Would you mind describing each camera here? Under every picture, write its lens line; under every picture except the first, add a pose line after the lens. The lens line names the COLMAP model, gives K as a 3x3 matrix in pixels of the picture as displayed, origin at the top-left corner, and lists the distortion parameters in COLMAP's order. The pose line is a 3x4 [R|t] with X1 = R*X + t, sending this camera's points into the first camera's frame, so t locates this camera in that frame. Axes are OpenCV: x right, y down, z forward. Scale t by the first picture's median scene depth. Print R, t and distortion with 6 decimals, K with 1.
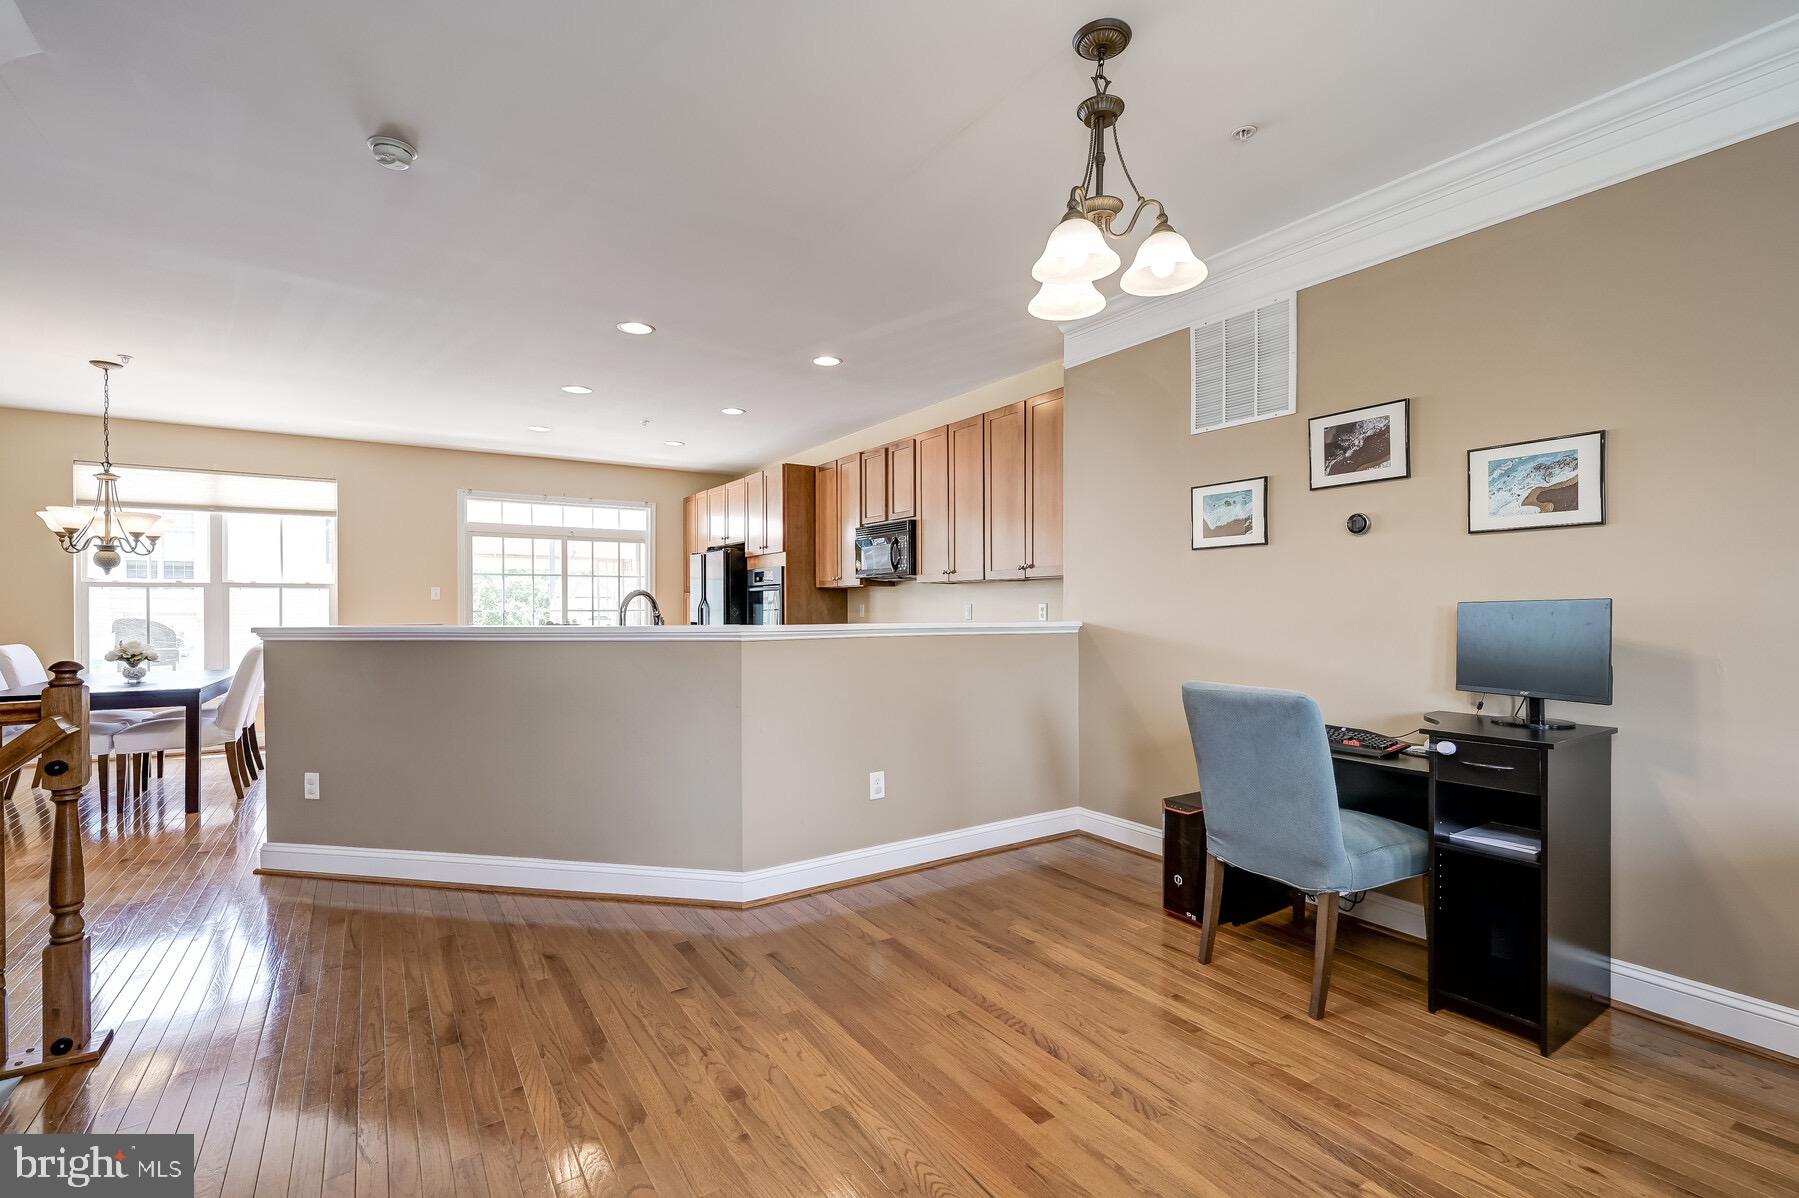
lens RADIAL K [[792.2, 0, 910.0], [0, 792.2, 603.6], [0, 0, 1]] dist [-0.001266, -0.000076]
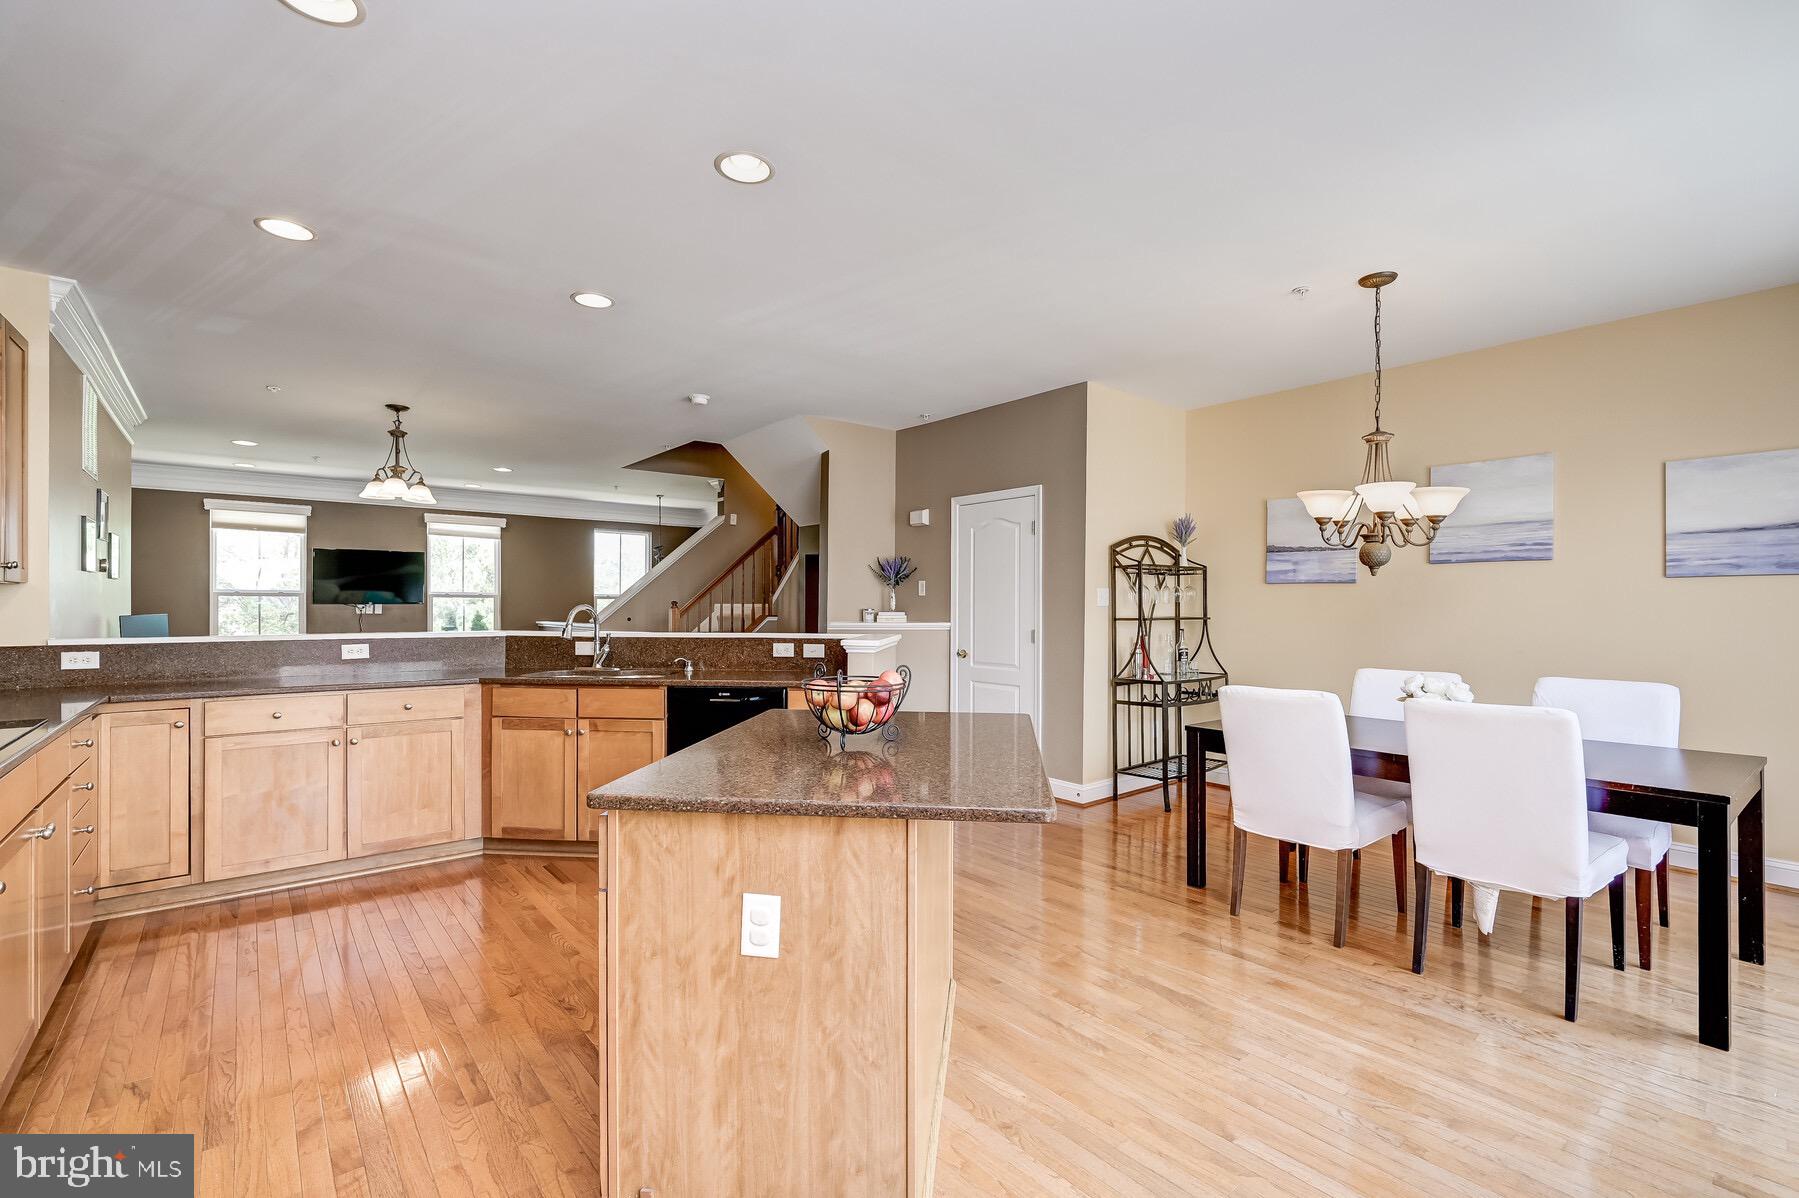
lens RADIAL K [[792.2, 0, 910.0], [0, 792.2, 603.6], [0, 0, 1]] dist [-0.001266, -0.000076]
pose [[-0.994710, -0.002495, -0.102689, -0.603502], [-0.001950, 0.999983, -0.005406, -0.018821], [0.102701, -0.005177, -0.994699, 1.916348]]
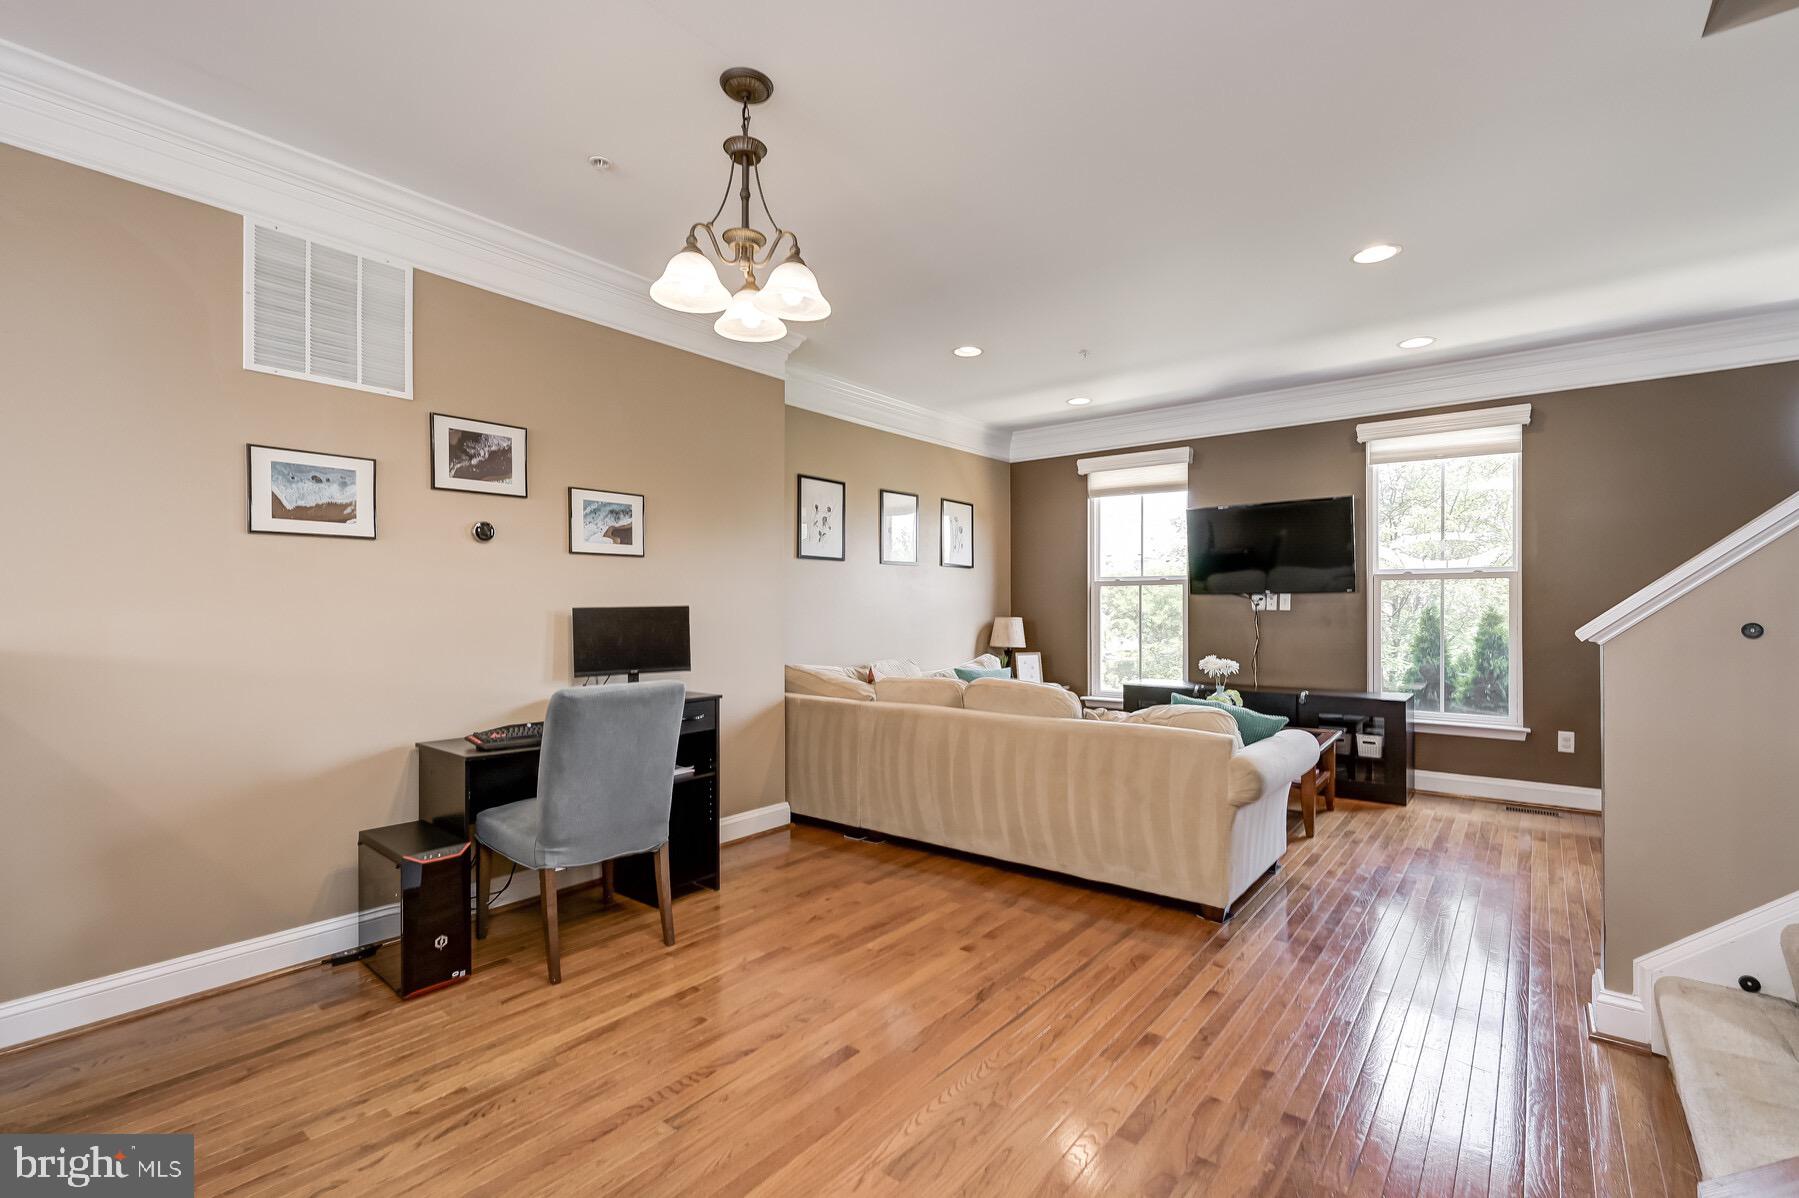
lens RADIAL K [[811.2, 0, 897.2], [0, 811.2, 606.2], [0, 0, 1]] dist [-0.001565, -0.000252]
pose [[-0.299585, 0.004449, 0.954059, -0.436615], [-0.001280, 0.999986, -0.005065, 0.001289], [-0.954069, -0.002738, -0.299576, 0.569140]]
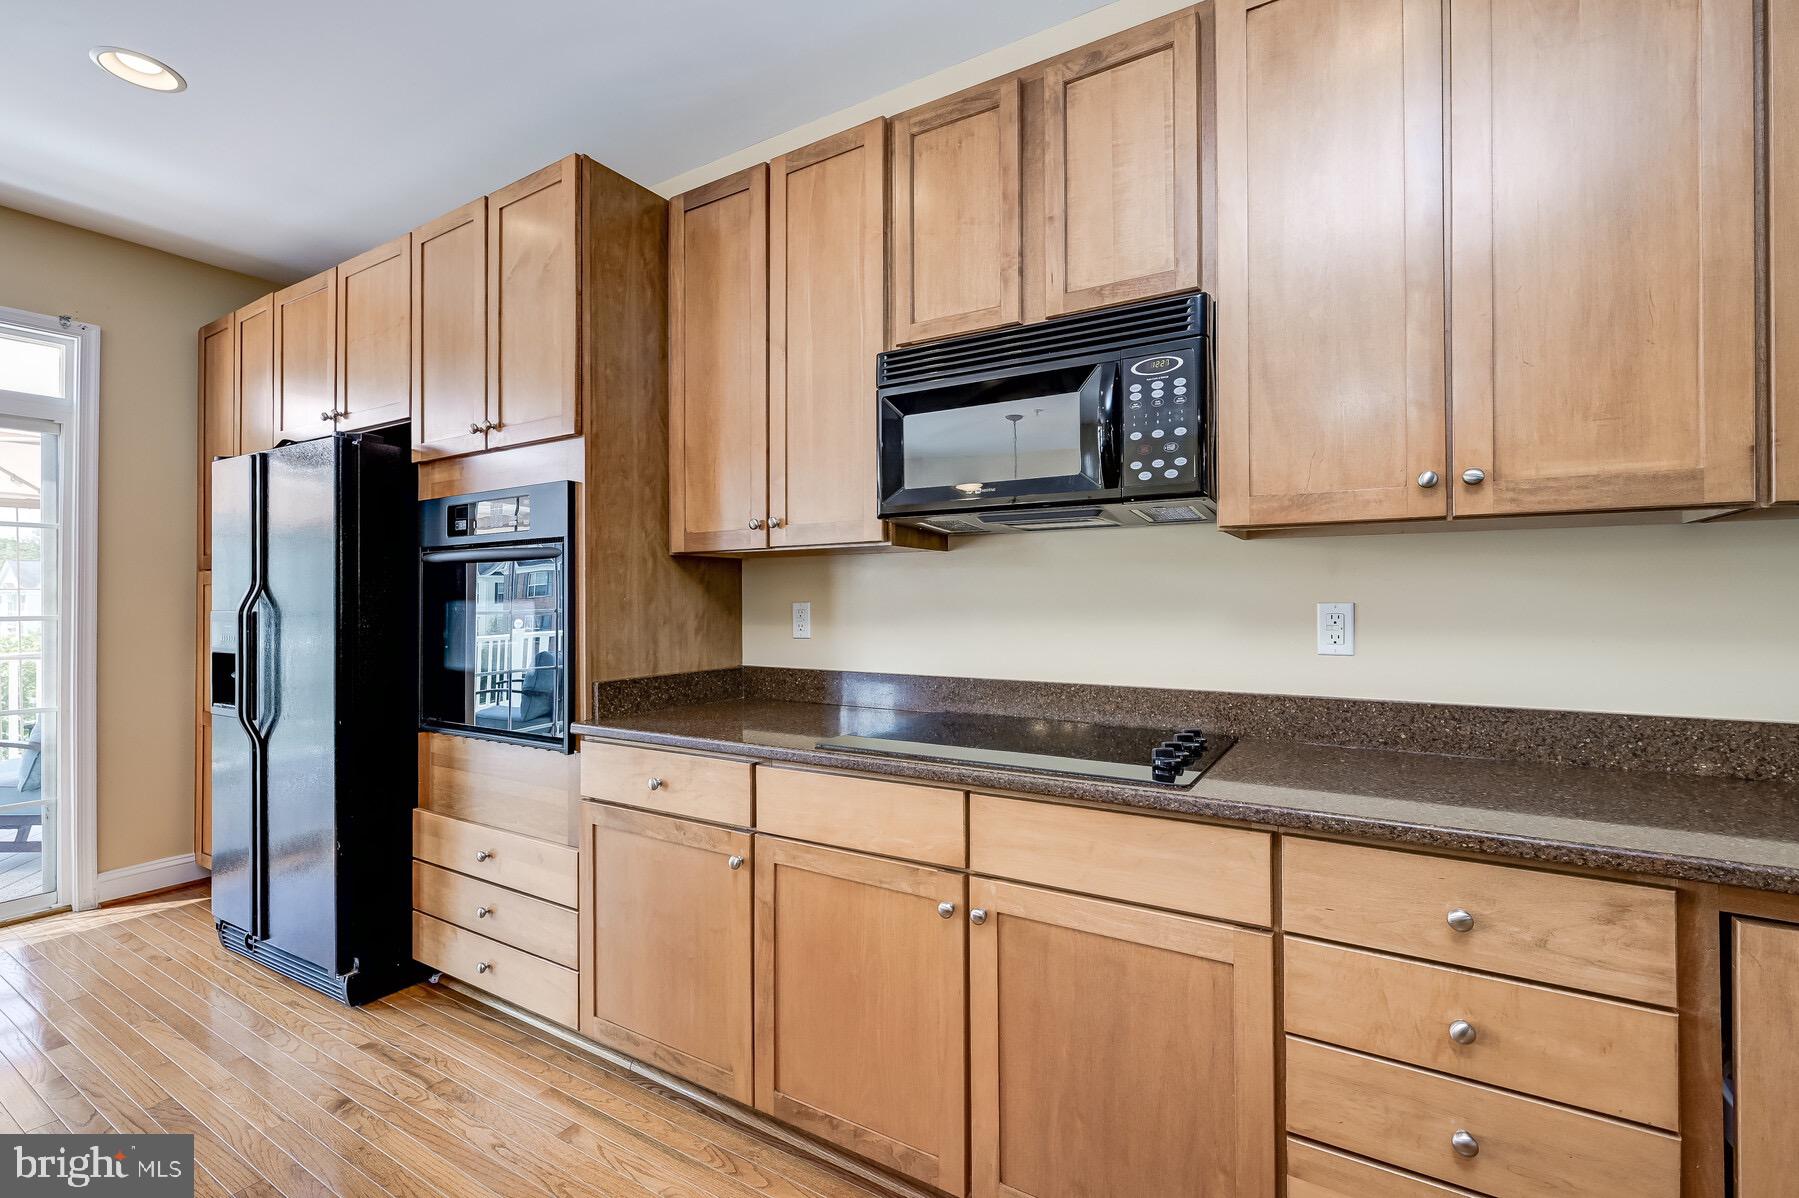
lens RADIAL K [[792.2, 0, 910.0], [0, 792.2, 603.6], [0, 0, 1]] dist [-0.001266, -0.000076]
pose [[0.908485, 0.009217, 0.417817, -0.275223], [-0.008168, 0.999957, -0.004298, 0.003356], [-0.417839, 0.000492, 0.908521, 1.064934]]
